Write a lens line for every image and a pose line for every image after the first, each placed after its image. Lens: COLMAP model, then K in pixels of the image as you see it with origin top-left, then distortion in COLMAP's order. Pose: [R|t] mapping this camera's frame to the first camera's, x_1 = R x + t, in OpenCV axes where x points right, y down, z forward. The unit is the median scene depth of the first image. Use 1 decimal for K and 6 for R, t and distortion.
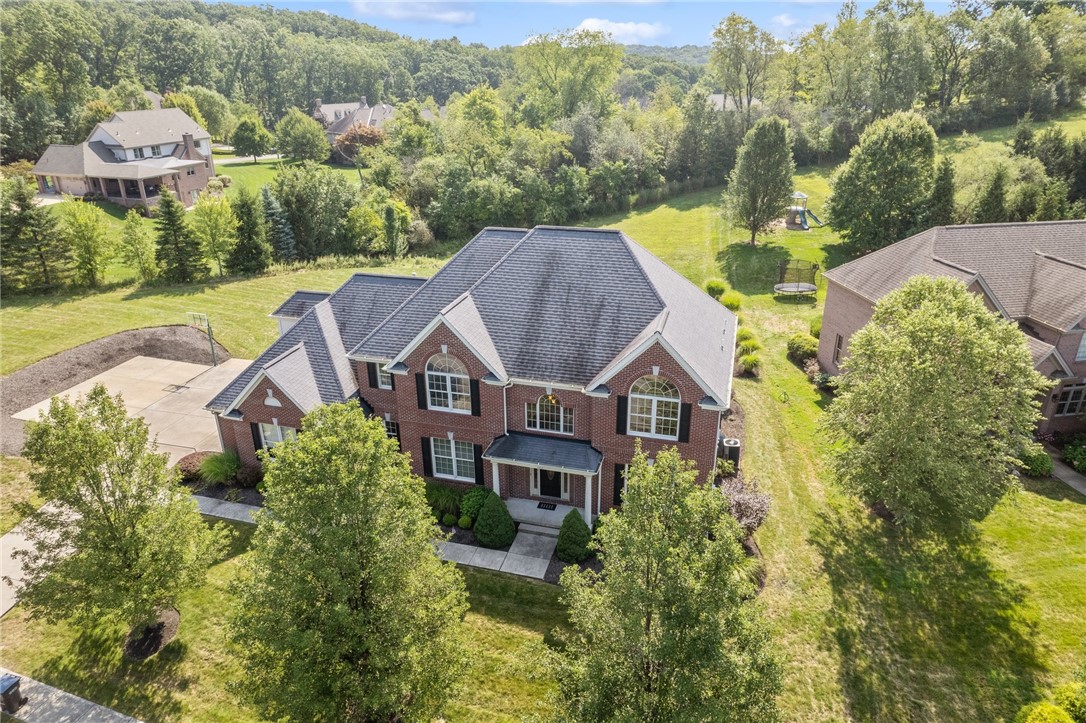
lens RADIAL K [[697.5, 0, 543.0], [0, 697.5, 361.5], [0, 0, 1]] dist [-0.057133, 0.040171]
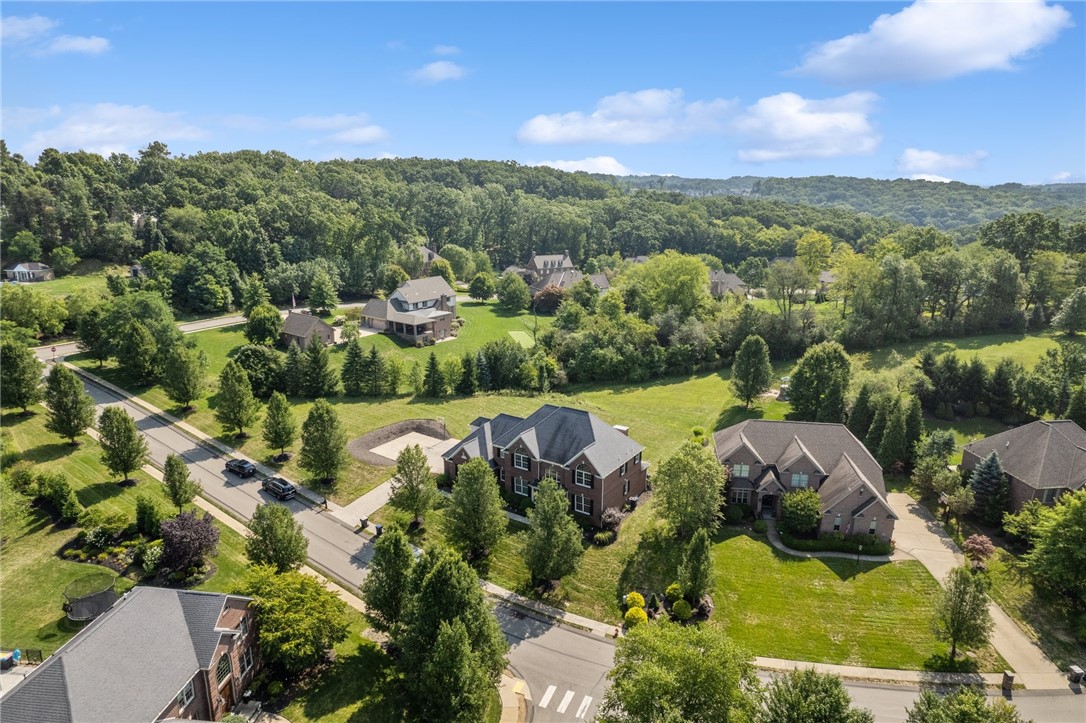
lens RADIAL K [[697.5, 0, 543.0], [0, 697.5, 361.5], [0, 0, 1]] dist [-0.057133, 0.040171]
pose [[0.951823, 0.092678, -0.292308, 0.319575], [-0.132745, 0.983820, -0.120319, -0.011775], [0.276428, 0.153325, 0.948725, -0.749175]]
